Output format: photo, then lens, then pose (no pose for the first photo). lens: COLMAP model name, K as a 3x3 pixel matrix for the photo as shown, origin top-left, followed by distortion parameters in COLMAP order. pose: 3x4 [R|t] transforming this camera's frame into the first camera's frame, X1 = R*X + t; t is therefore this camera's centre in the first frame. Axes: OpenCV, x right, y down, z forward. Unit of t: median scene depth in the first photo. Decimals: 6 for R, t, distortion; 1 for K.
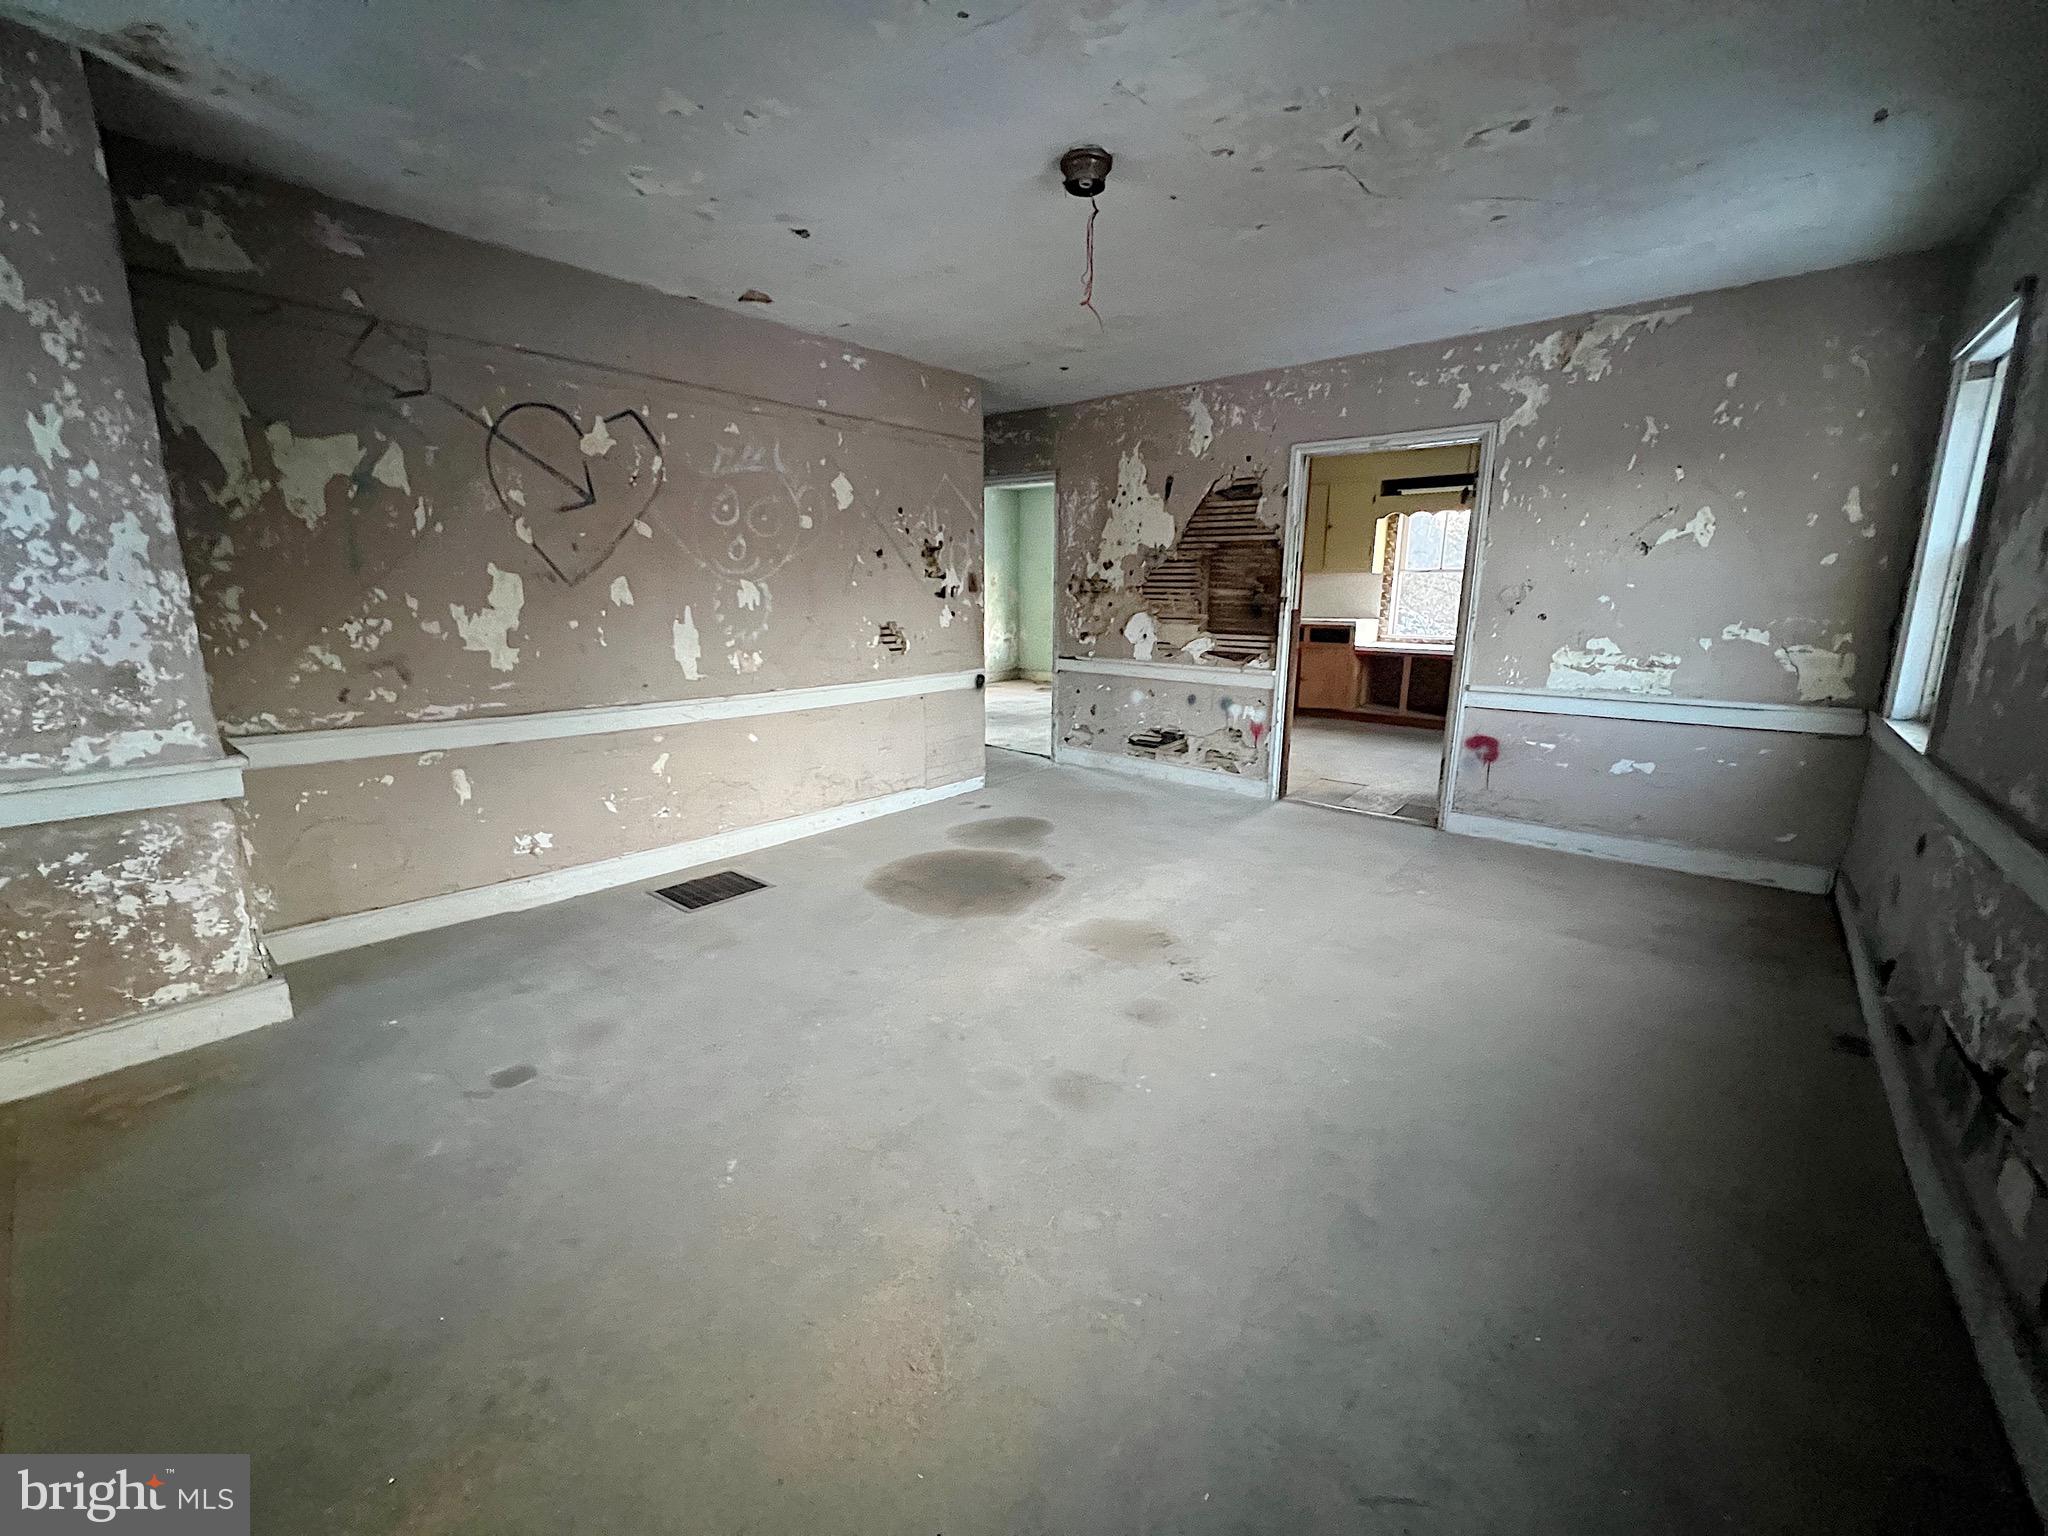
lens RADIAL K [[825.2, 0, 1014.4], [0, 825.2, 768.1], [0, 0, 1]] dist [-0.000874, 0.000477]
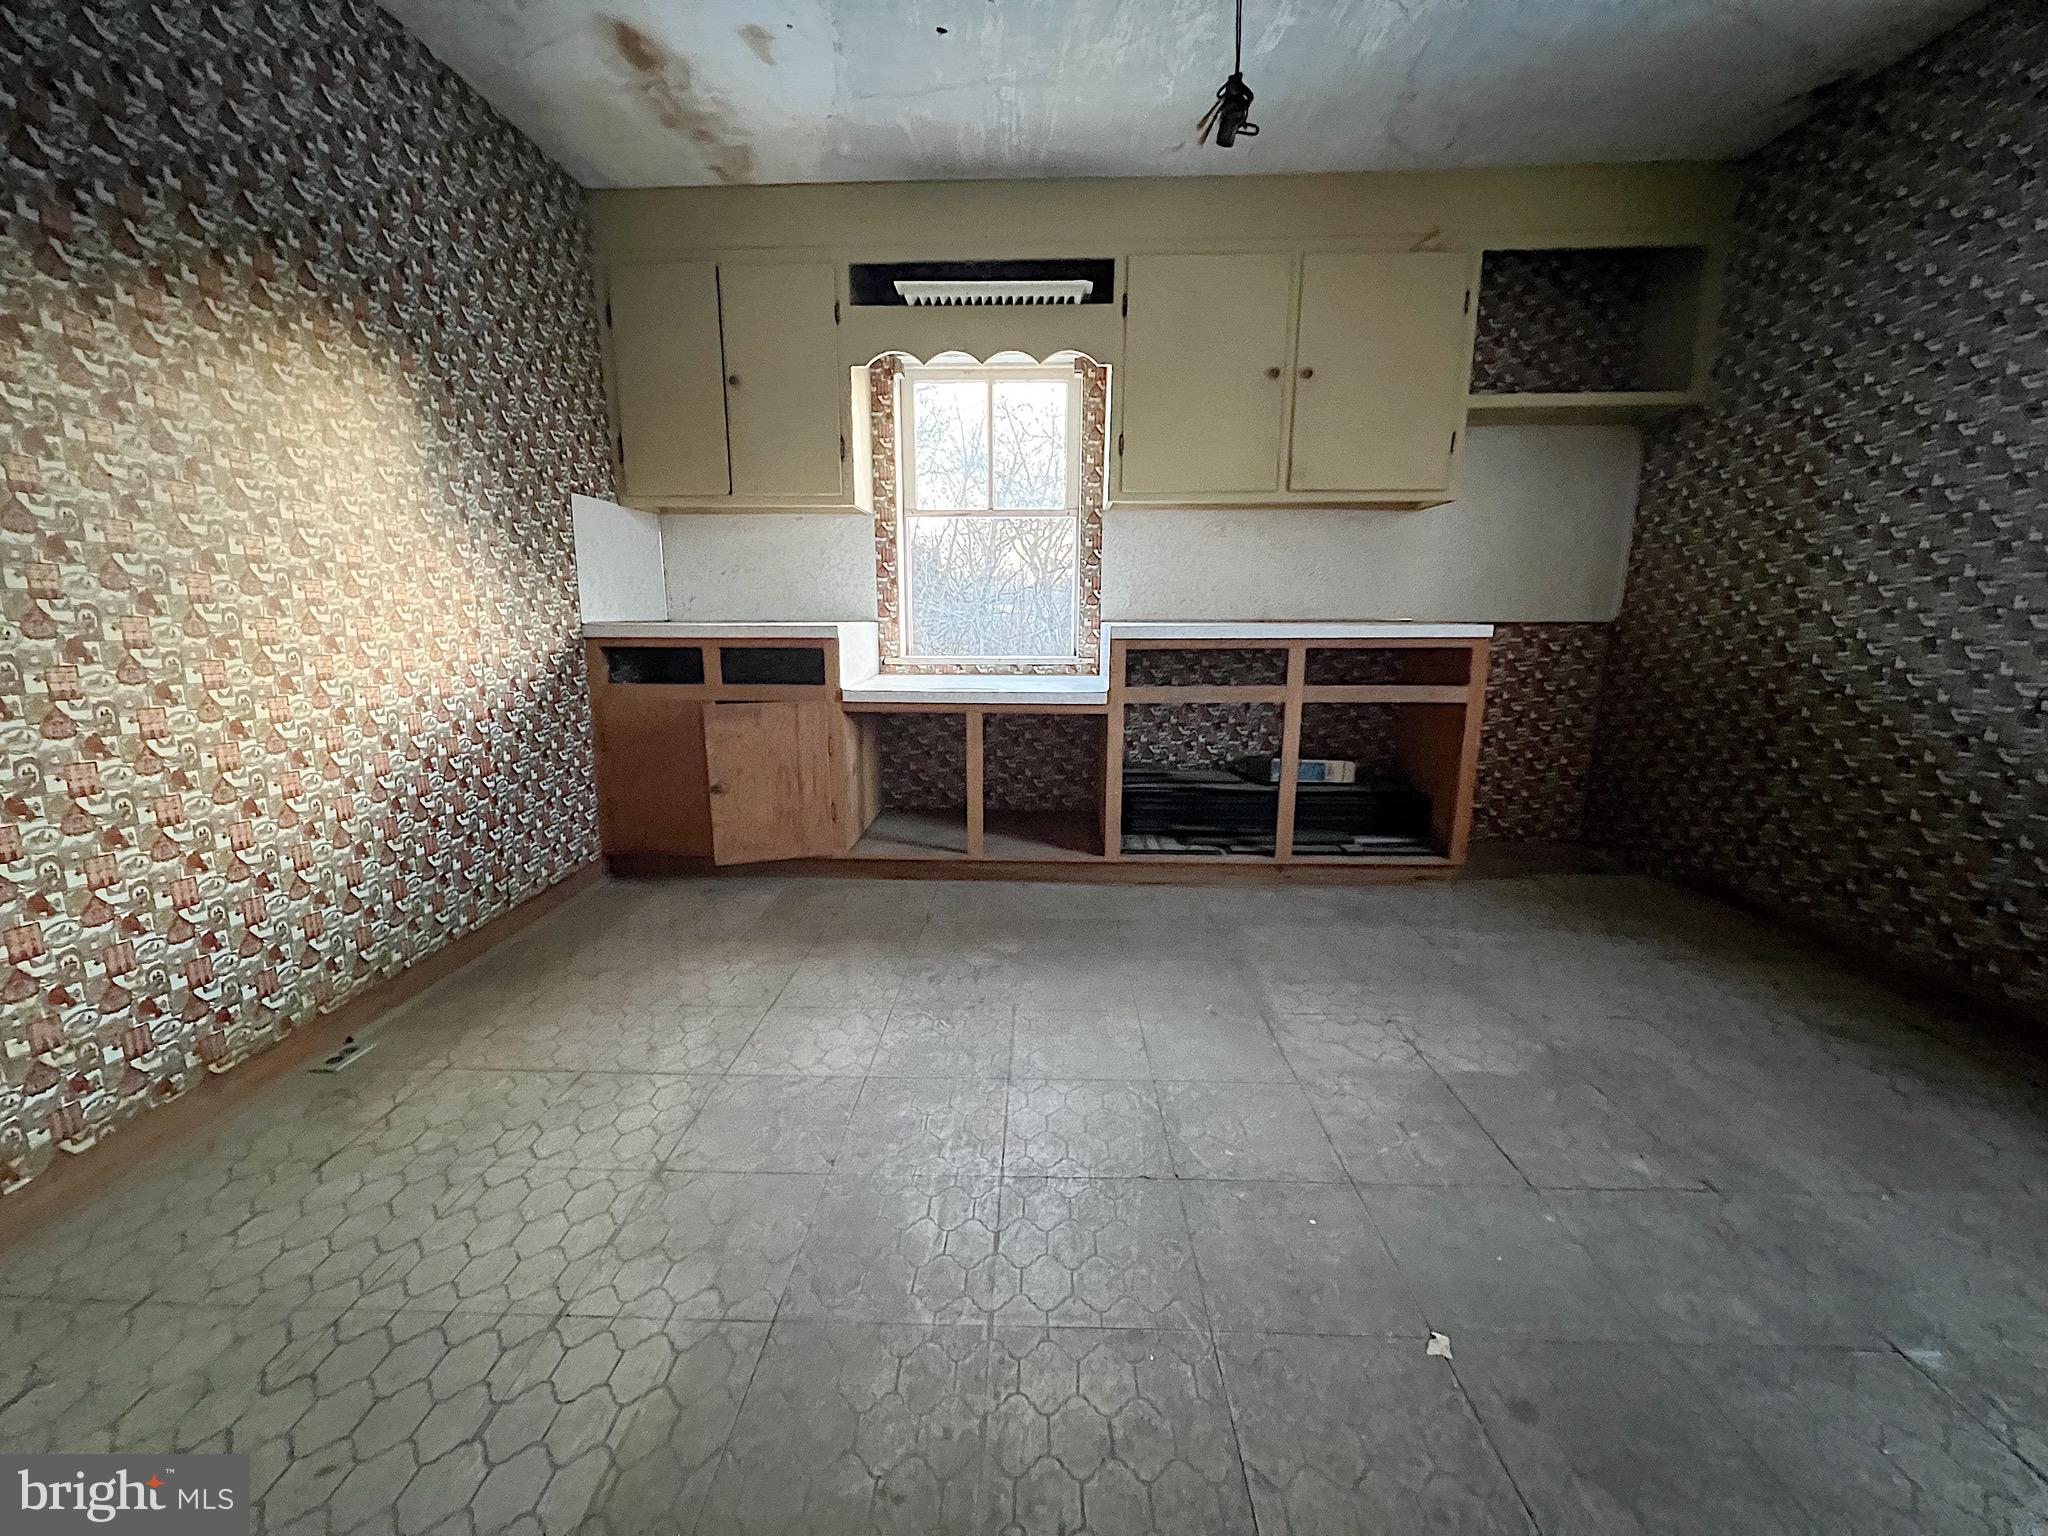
lens RADIAL K [[825.2, 0, 1028.7], [0, 825.2, 773.5], [0, 0, 1]] dist [-0.000874, 0.000477]
pose [[0.791290, -0.123166, 0.598907, 0.242389], [0.126153, 0.991313, 0.037188, -0.111083], [-0.598285, 0.046127, 0.799954, 0.628150]]
